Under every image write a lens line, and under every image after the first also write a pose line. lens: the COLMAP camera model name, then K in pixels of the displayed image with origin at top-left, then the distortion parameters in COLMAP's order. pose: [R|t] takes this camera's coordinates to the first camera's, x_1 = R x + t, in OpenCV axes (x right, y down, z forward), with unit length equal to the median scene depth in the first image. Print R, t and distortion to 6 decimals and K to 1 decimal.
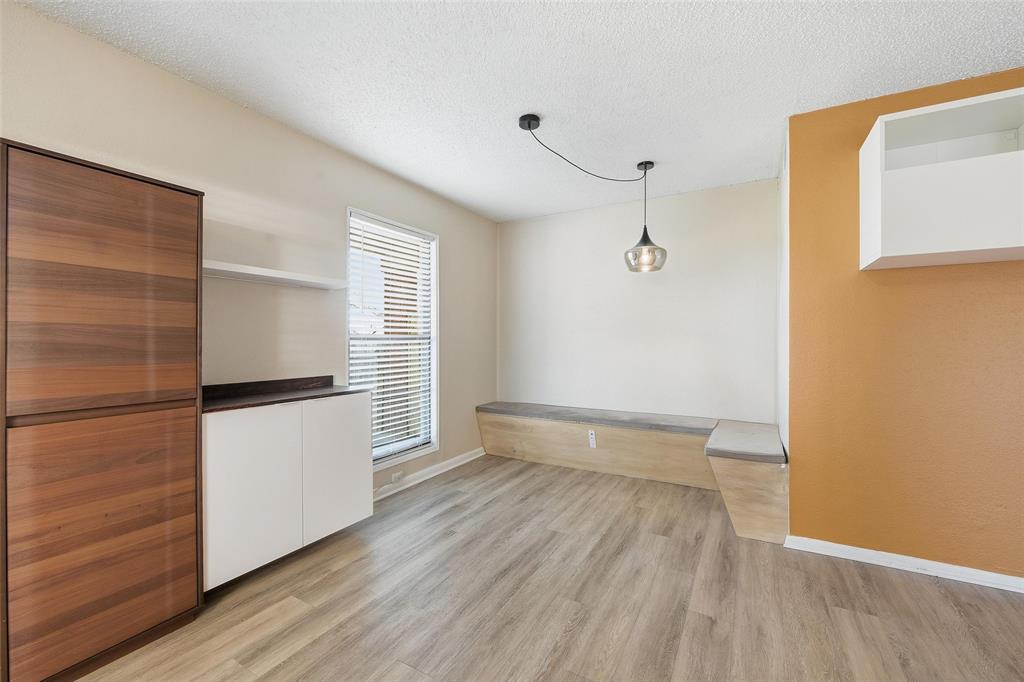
lens RADIAL K [[409.0, 0, 517.1], [0, 409.0, 341.2], [0, 0, 1]] dist [-0.007991, 0.000151]
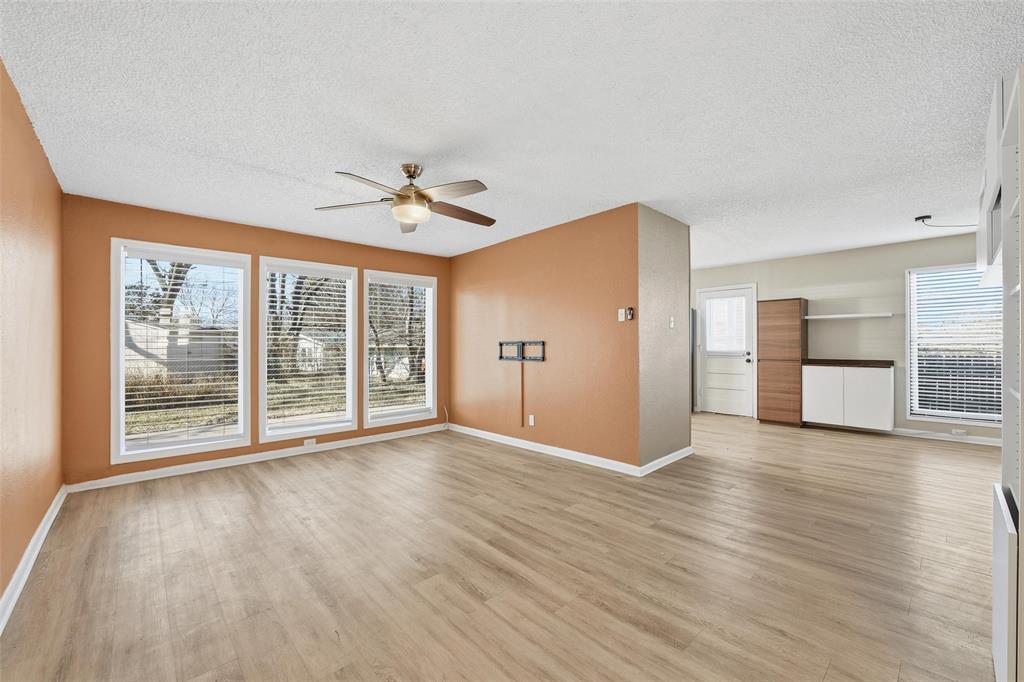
lens RADIAL K [[409.0, 0, 517.1], [0, 409.0, 341.2], [0, 0, 1]] dist [-0.007991, 0.000151]
pose [[-0.302928, -0.005524, -0.952998, 2.022117], [0.006328, 0.999949, -0.007808, -0.006735], [0.952993, -0.008396, -0.302877, -0.130137]]
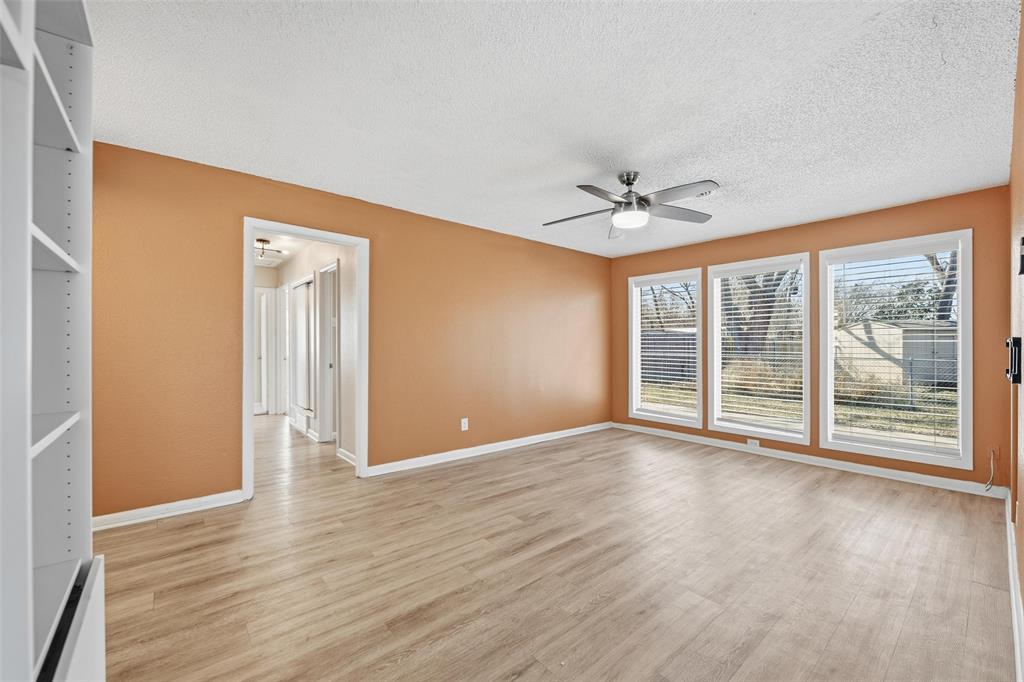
lens RADIAL K [[409.0, 0, 517.1], [0, 409.0, 341.2], [0, 0, 1]] dist [-0.007991, 0.000151]
pose [[-0.937748, 0.003627, 0.347298, 0.939530], [-0.000451, 0.999932, -0.011659, -0.001646], [-0.347317, -0.011090, -0.937682, 0.467789]]
